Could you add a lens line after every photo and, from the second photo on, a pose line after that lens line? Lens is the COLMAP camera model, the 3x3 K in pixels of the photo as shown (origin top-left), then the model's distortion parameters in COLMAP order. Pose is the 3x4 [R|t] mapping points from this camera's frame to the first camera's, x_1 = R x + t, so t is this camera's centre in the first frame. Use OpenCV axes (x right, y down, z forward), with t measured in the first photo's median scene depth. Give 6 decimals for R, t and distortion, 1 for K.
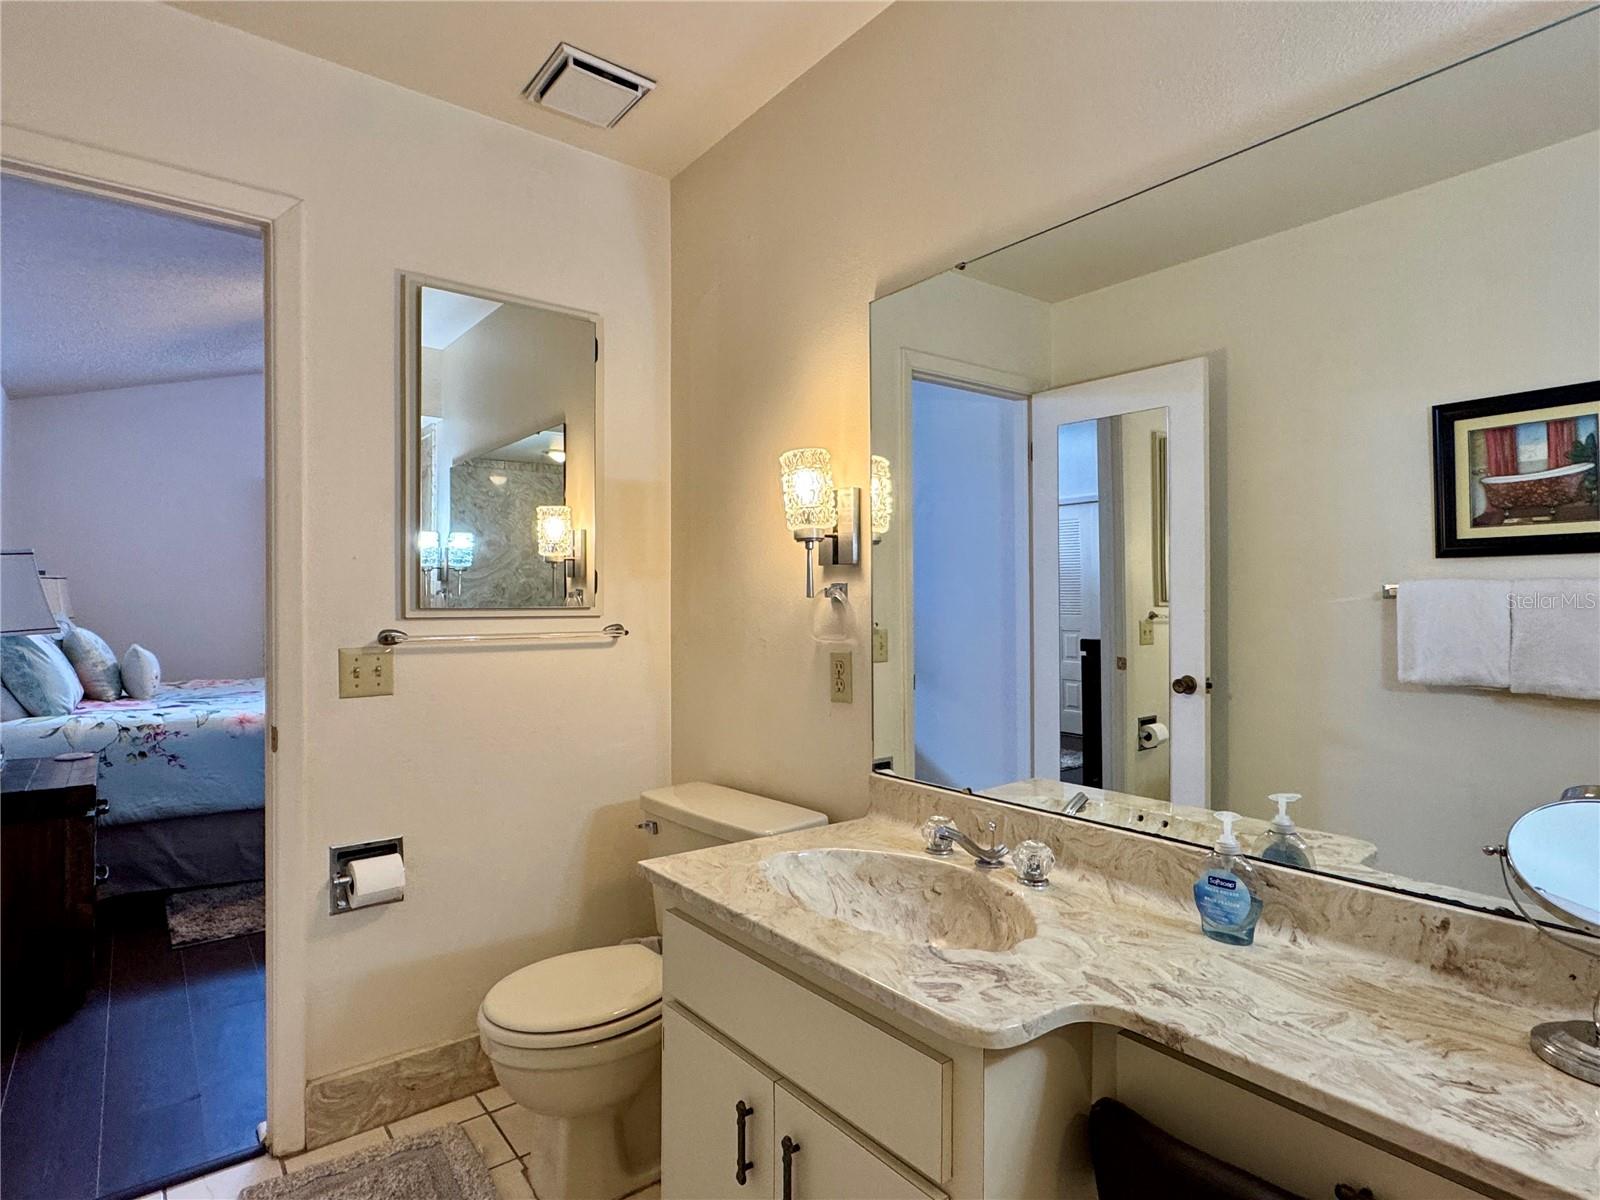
lens RADIAL K [[862.8, 0, 800.0], [0, 862.8, 600.0], [0, 0, 1]] dist [-0.000595, -0.000017]
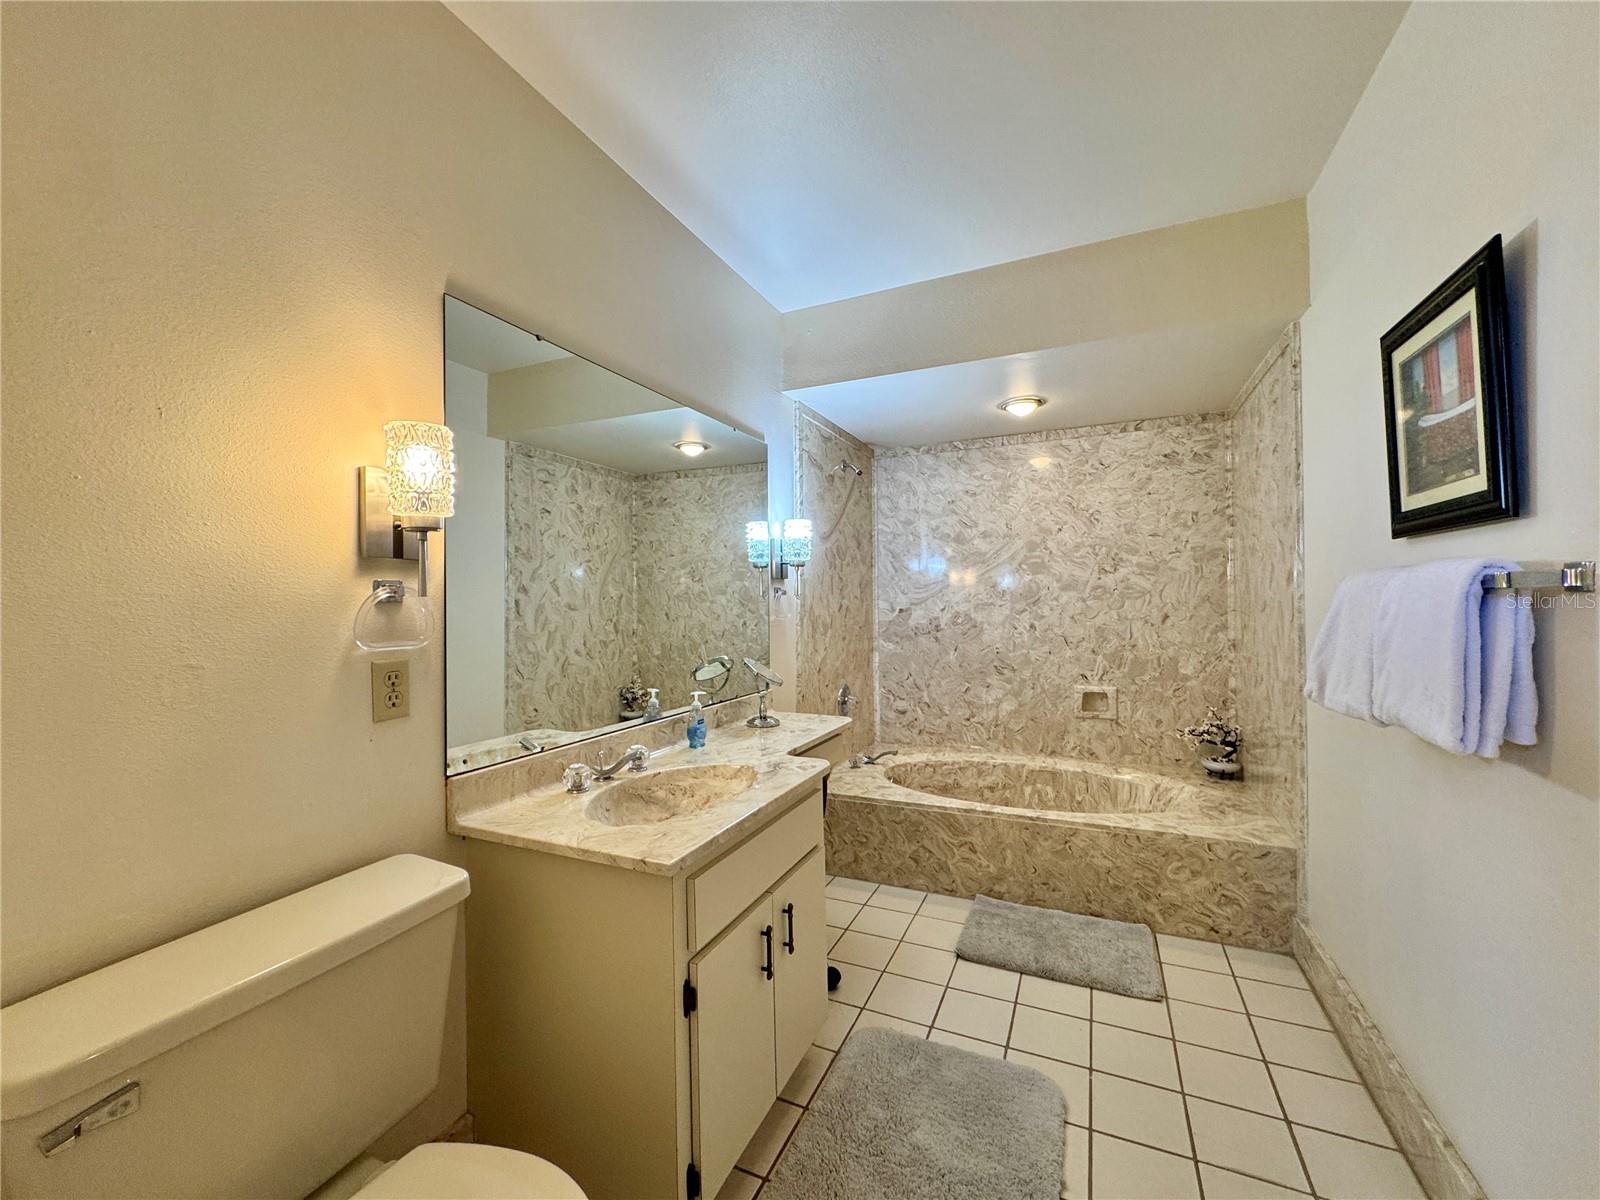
lens RADIAL K [[648.0, 0, 793.1], [0, 648.0, 599.1], [0, 0, 1]] dist [0.009743, -0.000119]
pose [[-0.441671, 0.005729, 0.897159, -0.732055], [0.006157, 0.999975, -0.003354, 0.003253], [-0.897156, 0.004042, -0.441695, 0.955493]]
